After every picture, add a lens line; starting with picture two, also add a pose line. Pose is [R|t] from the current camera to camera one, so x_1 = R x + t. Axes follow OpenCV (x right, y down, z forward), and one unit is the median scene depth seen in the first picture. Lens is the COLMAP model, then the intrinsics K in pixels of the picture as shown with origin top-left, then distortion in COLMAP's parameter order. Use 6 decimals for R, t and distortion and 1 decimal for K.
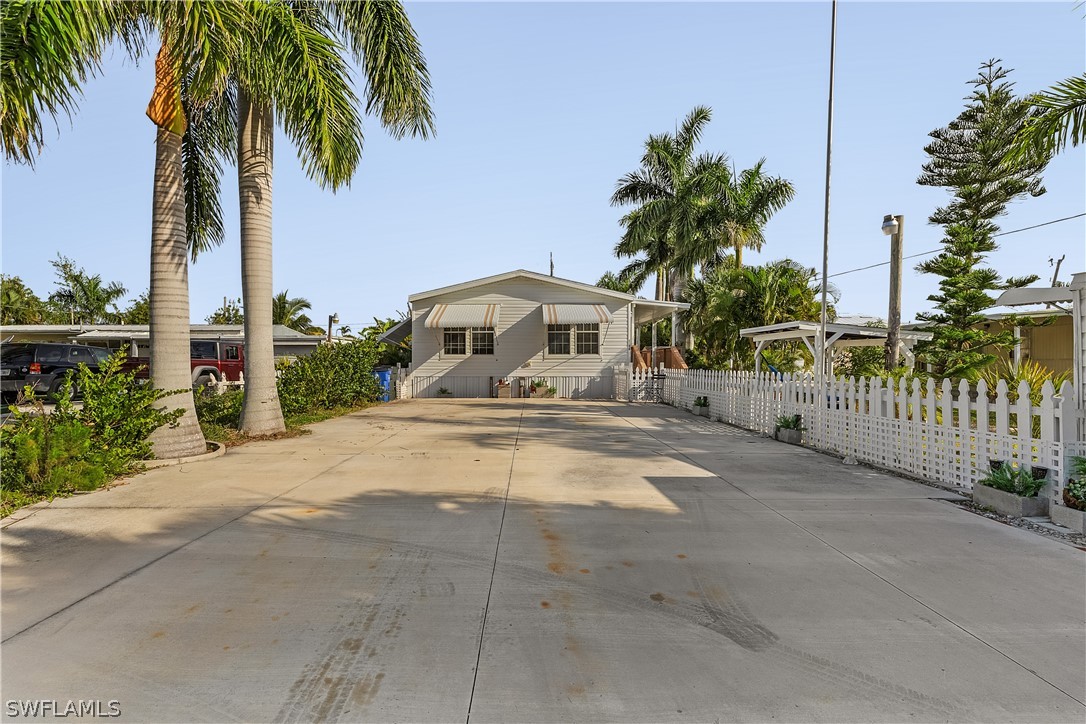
lens RADIAL K [[470.9, 0, 543.0], [0, 470.9, 362.0], [0, 0, 1]] dist [0.000535, -0.000063]
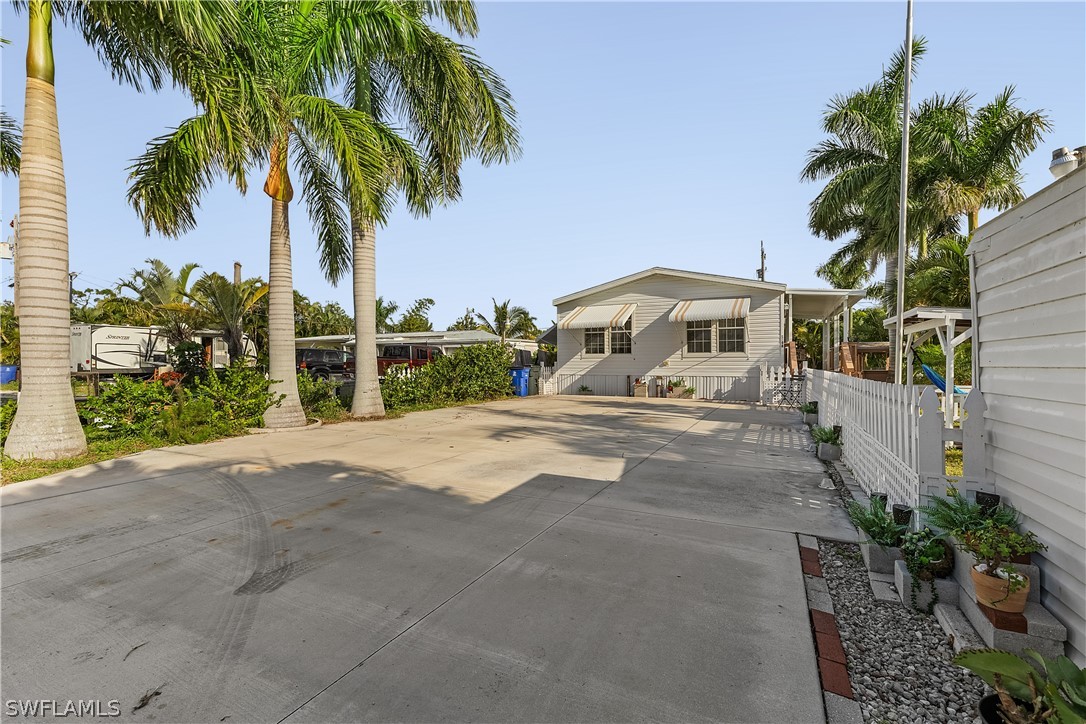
lens RADIAL K [[464.7, 0, 547.1], [0, 464.7, 362.0], [0, 0, 1]] dist [0.000386, 0.000147]
pose [[0.900770, -0.000361, -0.434297, 0.176328], [0.001276, 0.999998, 0.001816, 0.000296], [0.434295, -0.002190, 0.900768, 0.026371]]
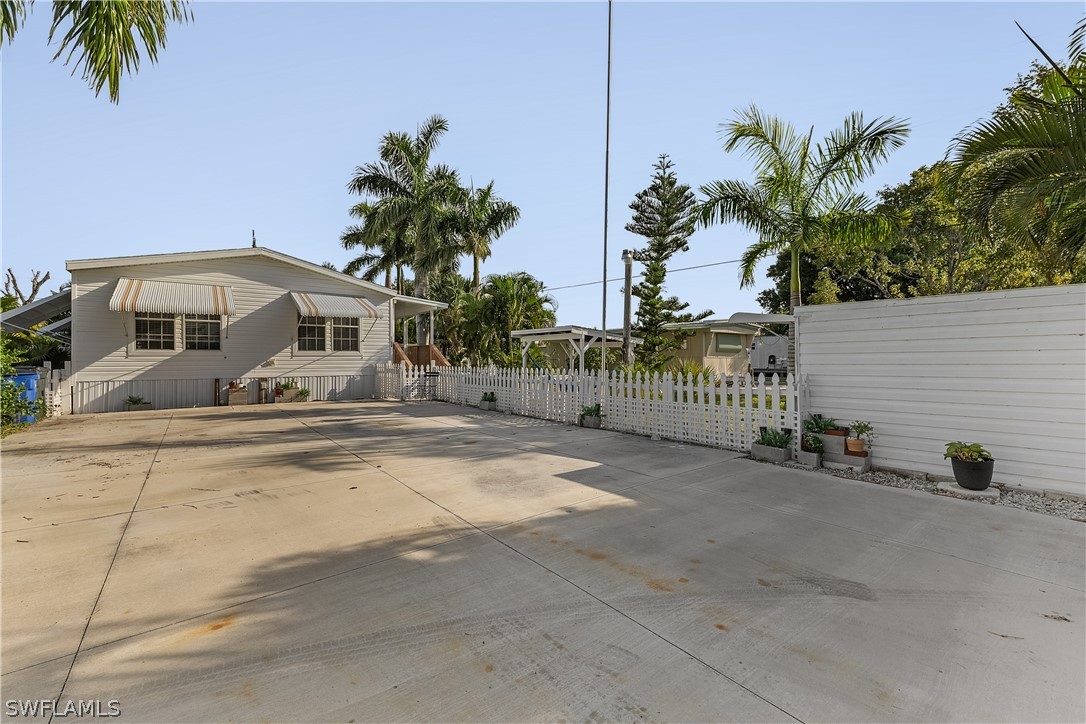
lens RADIAL K [[447.7, 0, 538.9], [0, 447.7, 357.6], [0, 0, 1]] dist [0.000720, 0.000479]
pose [[0.793161, 0.000182, 0.609012, -0.147213], [0.000042, 1.000000, -0.000352, -0.003741], [-0.609013, 0.000305, 0.793161, 0.091771]]
